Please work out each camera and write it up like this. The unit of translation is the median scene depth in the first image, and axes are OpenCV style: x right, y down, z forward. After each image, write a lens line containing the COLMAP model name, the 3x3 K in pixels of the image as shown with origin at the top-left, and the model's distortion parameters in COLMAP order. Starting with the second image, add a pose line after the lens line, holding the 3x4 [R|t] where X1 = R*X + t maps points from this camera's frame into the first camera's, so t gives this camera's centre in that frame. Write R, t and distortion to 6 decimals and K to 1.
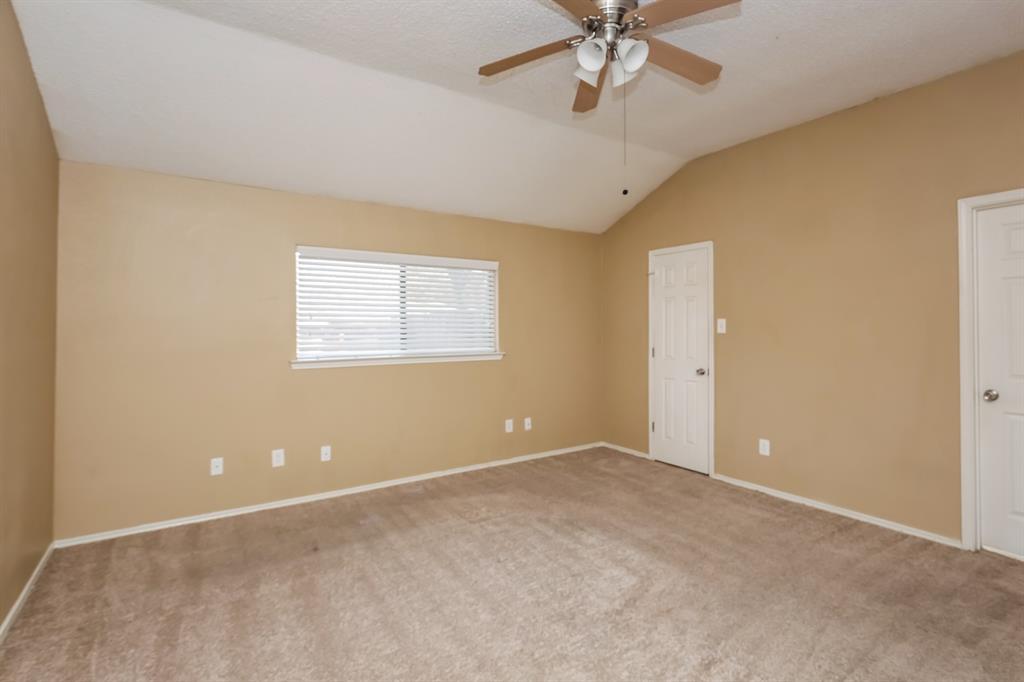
lens RADIAL K [[495.0, 0, 520.4], [0, 495.0, 335.9], [0, 0, 1]] dist [-0.010566, 0.000075]
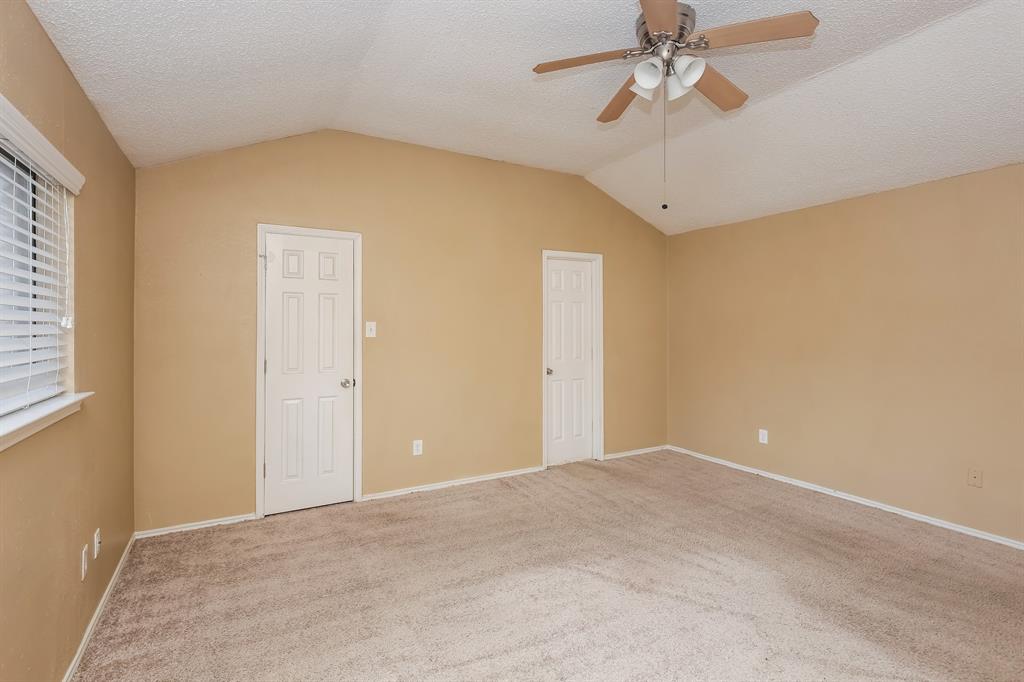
lens RADIAL K [[495.0, 0, 514.8], [0, 495.0, 330.9], [0, 0, 1]] dist [-0.010566, 0.000075]
pose [[0.067248, -0.006954, 0.997712, -0.478531], [0.015600, 0.999861, 0.005918, -0.018825], [-0.997614, 0.015167, 0.067347, 0.669296]]
